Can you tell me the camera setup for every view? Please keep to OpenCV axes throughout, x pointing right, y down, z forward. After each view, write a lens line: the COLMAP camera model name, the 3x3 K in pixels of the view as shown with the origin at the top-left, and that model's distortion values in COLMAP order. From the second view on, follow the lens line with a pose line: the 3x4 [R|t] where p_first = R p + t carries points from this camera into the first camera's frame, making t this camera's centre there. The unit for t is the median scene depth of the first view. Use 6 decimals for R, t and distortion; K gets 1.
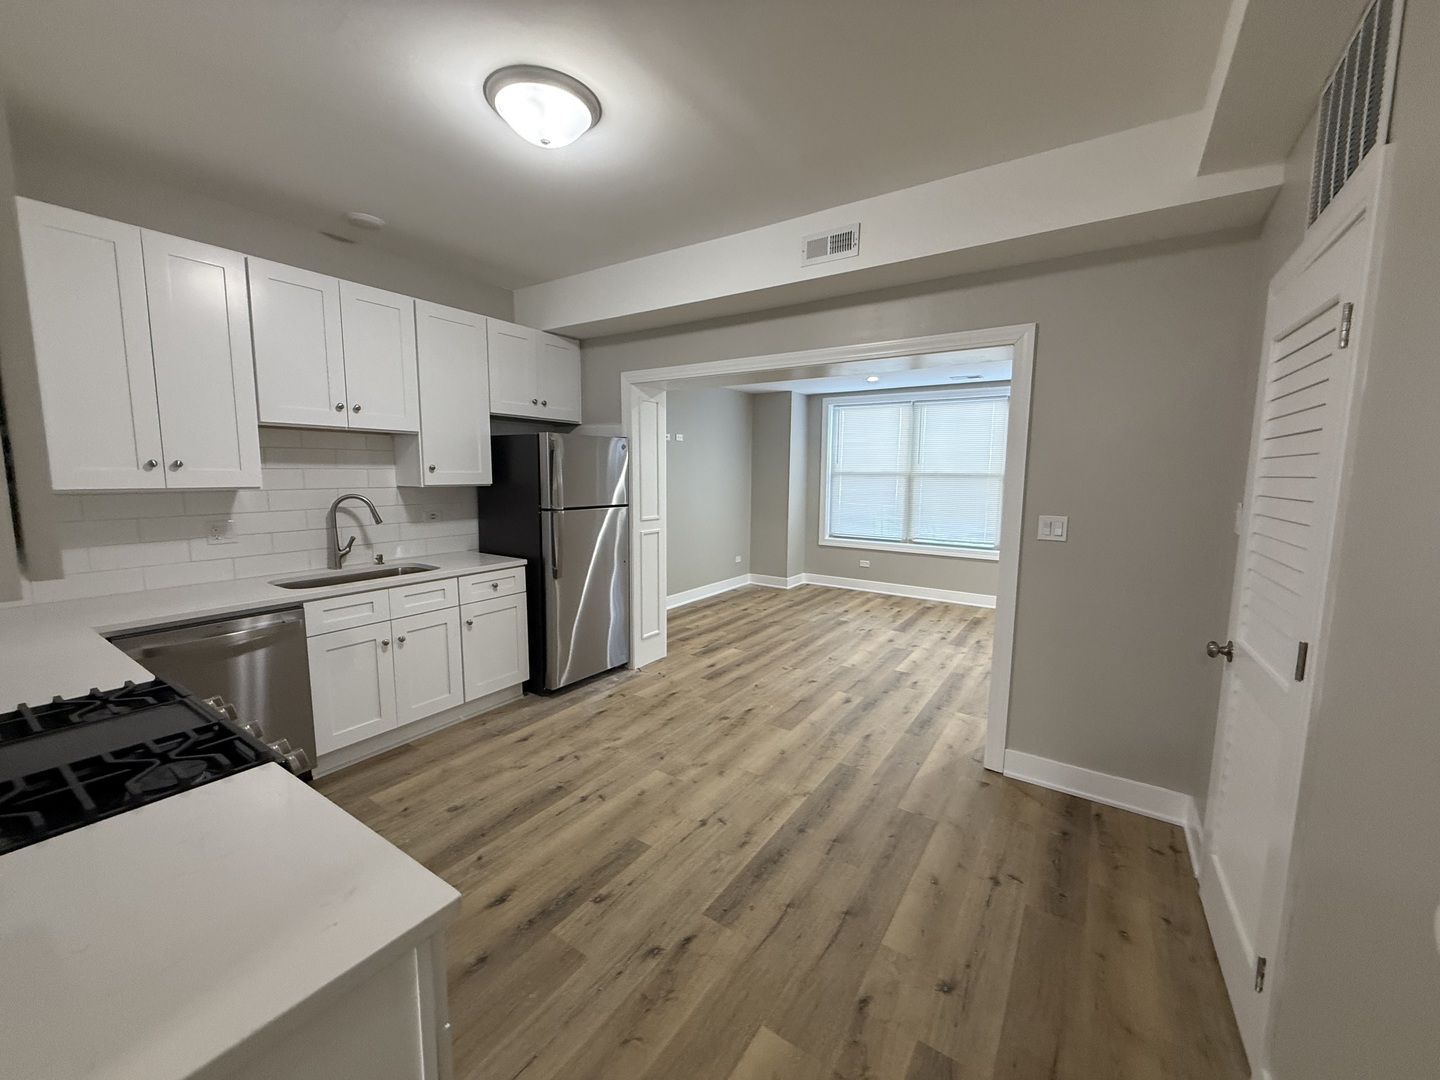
lens RADIAL K [[571.3, 0, 717.8], [0, 571.3, 539.6], [0, 0, 1]] dist [0.000665, -0.000323]
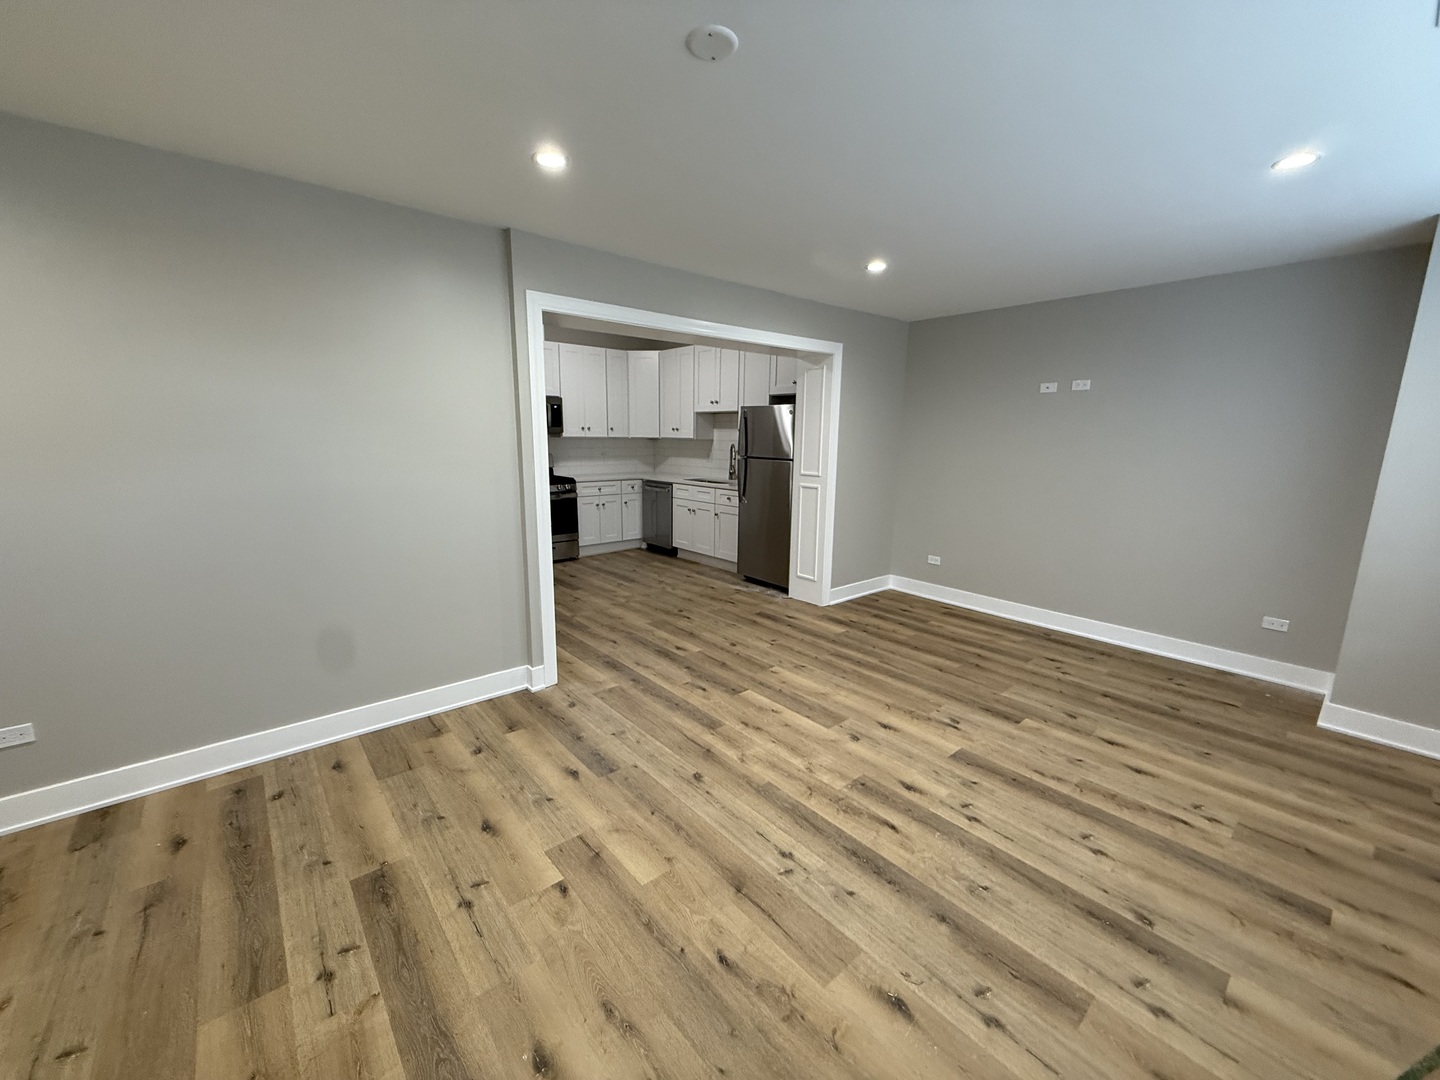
lens RADIAL K [[571.3, 0, 714.8], [0, 571.3, 536.5], [0, 0, 1]] dist [0.000665, -0.000323]
pose [[-0.269541, 0.160218, -0.949567, 0.943009], [-0.131228, 0.970753, 0.201043, -0.110458], [0.954006, 0.178799, -0.240633, 1.024816]]
